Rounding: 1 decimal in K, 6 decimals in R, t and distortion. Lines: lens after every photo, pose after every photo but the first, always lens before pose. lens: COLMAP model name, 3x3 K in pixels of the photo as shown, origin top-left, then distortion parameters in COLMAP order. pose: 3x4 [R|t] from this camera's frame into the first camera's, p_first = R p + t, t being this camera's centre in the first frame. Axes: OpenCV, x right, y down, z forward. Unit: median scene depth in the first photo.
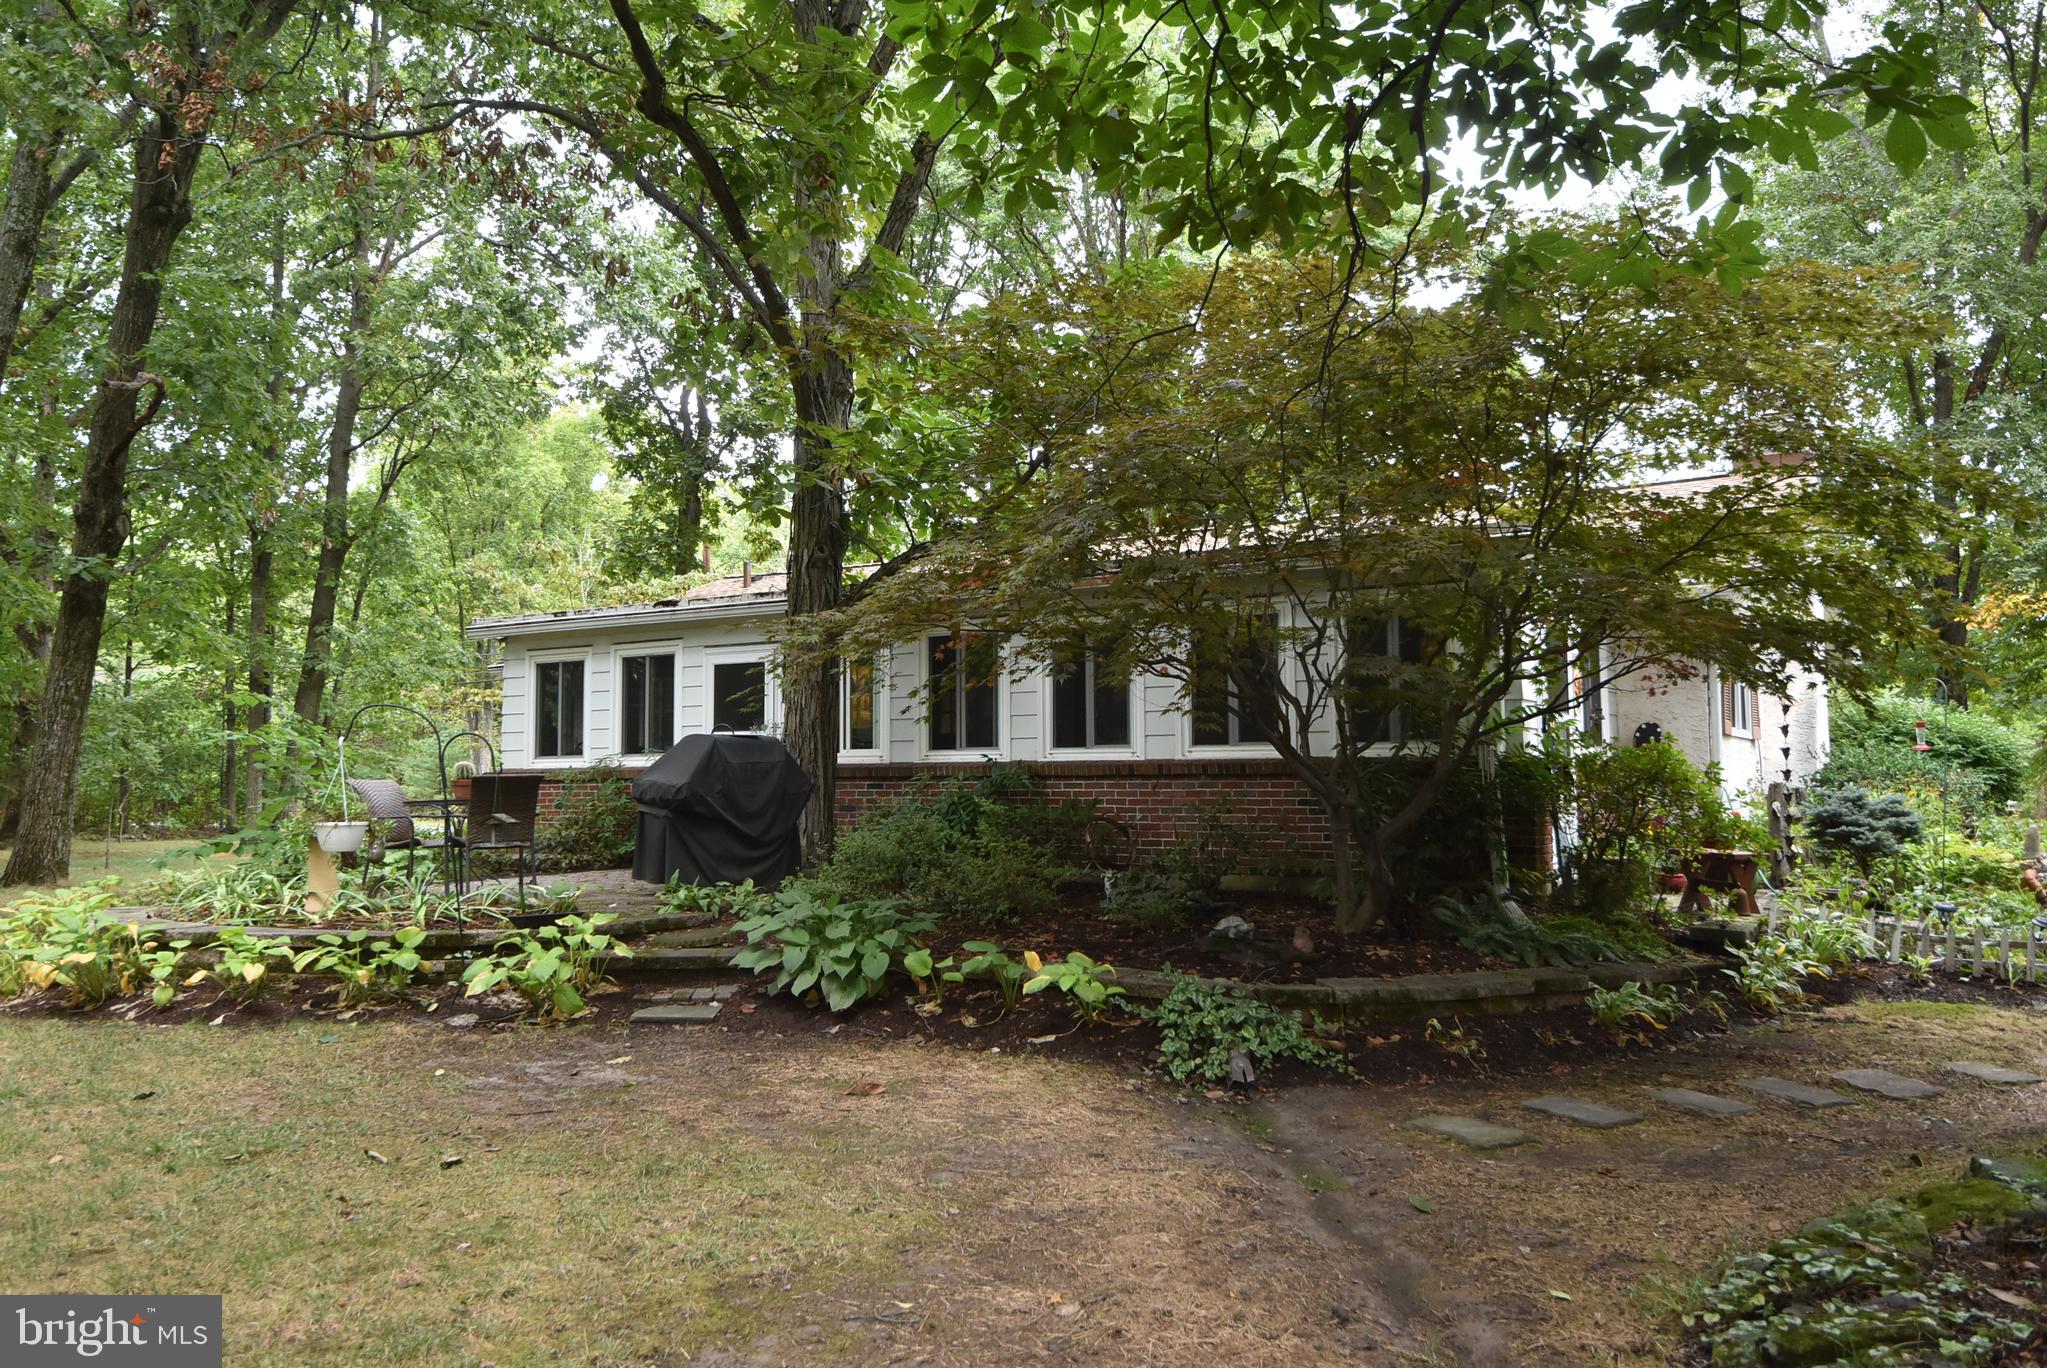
lens RADIAL K [[1485.4, 0, 1017.9], [0, 1485.4, 684.0], [0, 0, 1]] dist [0.026695, -0.024631]
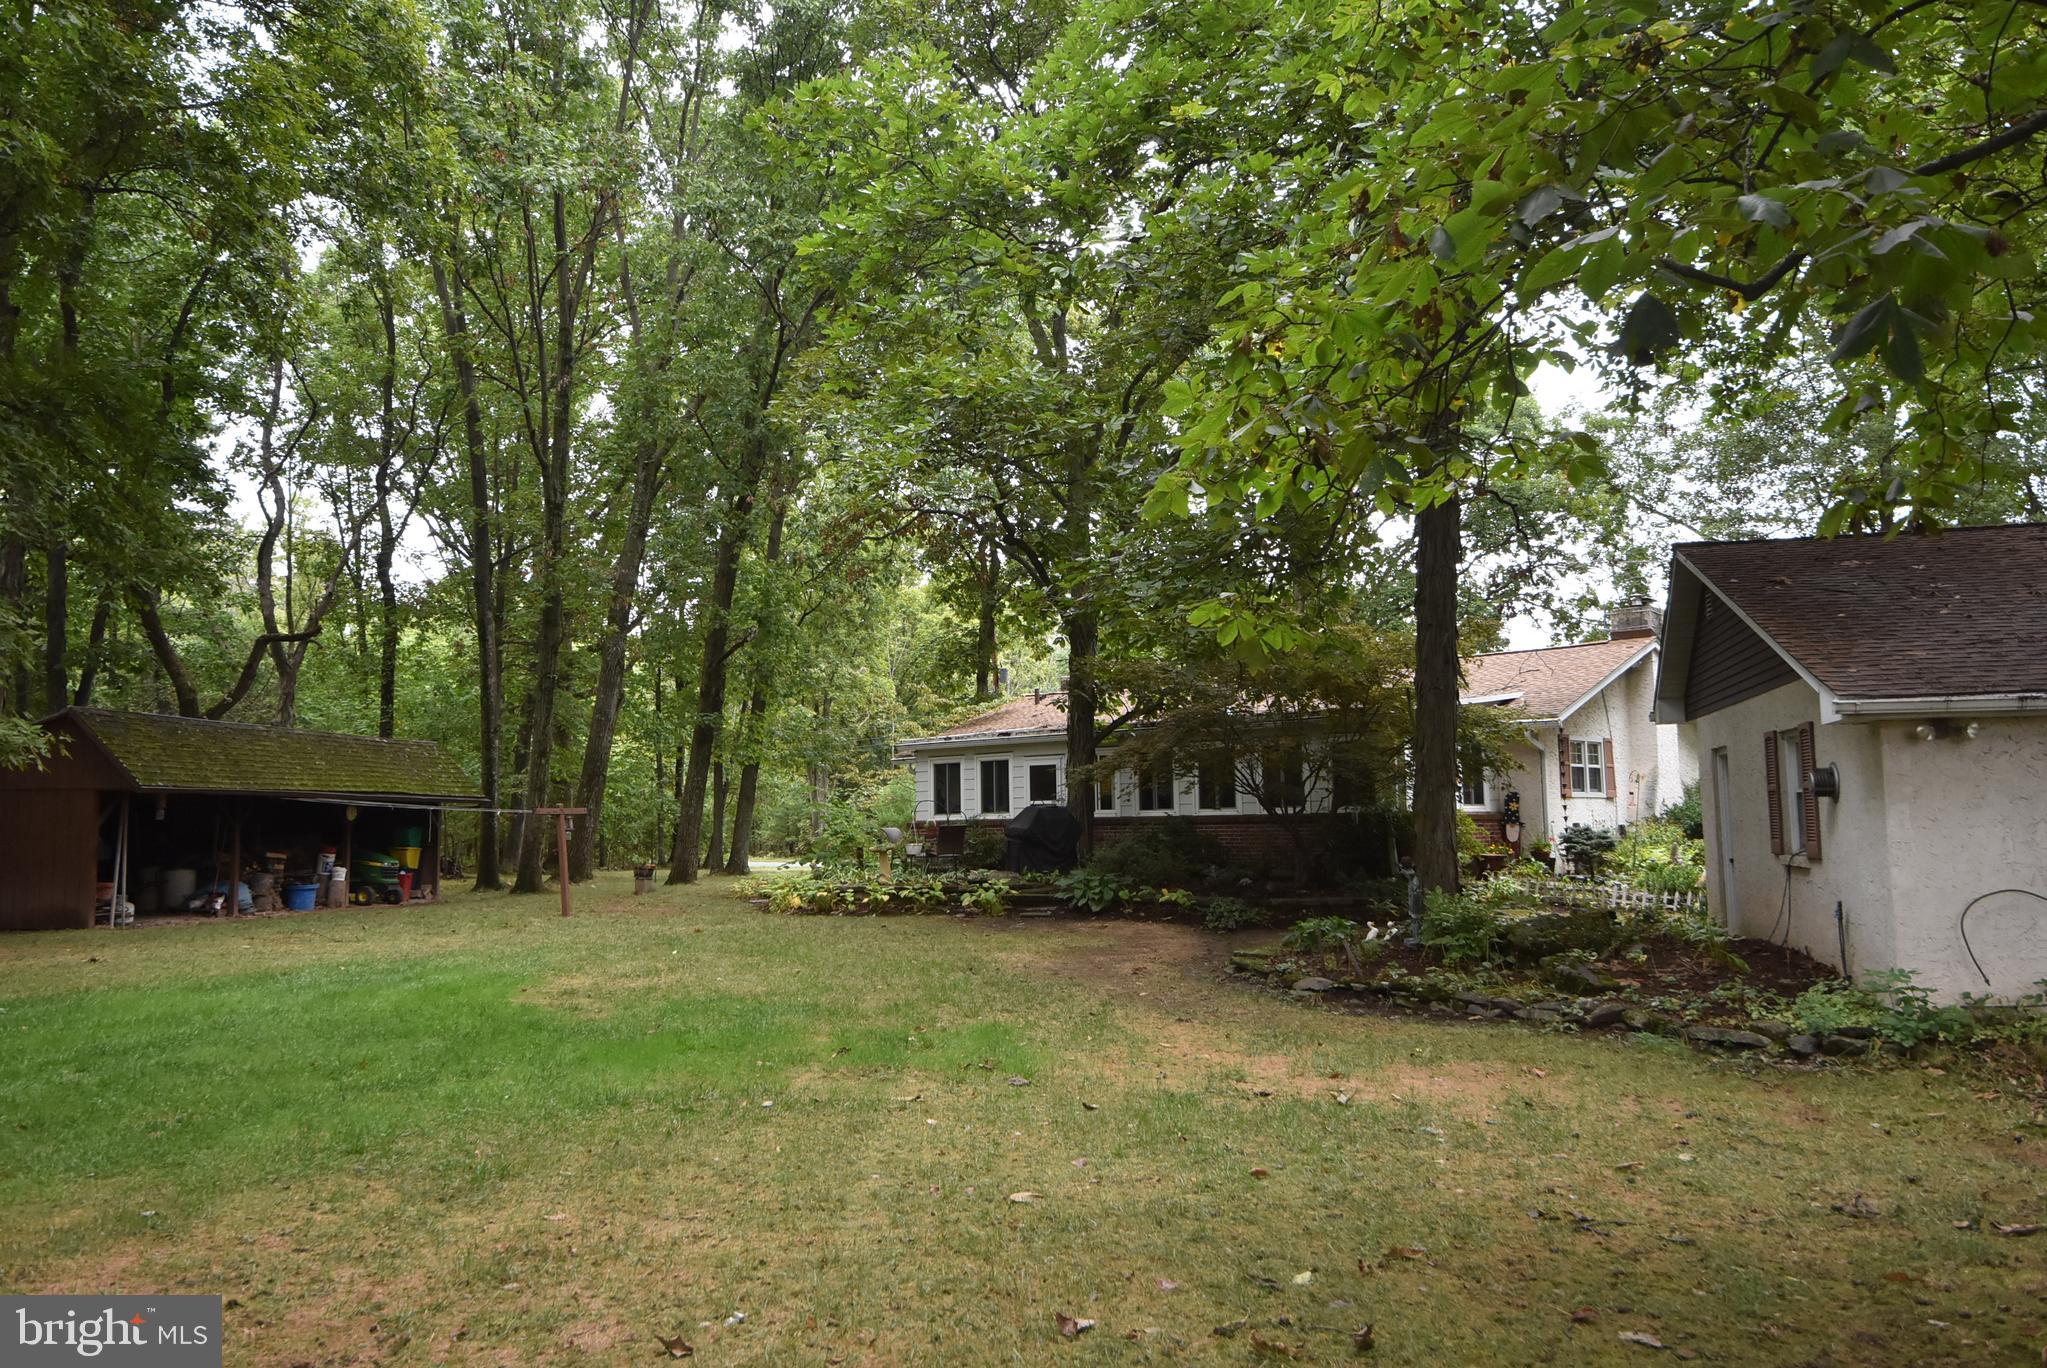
lens RADIAL K [[1485.4, 0, 1025.9], [0, 1485.4, 688.0], [0, 0, 1]] dist [0.026695, -0.024631]
pose [[0.985341, -0.025022, -0.168751, 0.132995], [0.020755, 0.999420, -0.027007, -0.070405], [0.169329, 0.023108, 0.985289, -1.016018]]
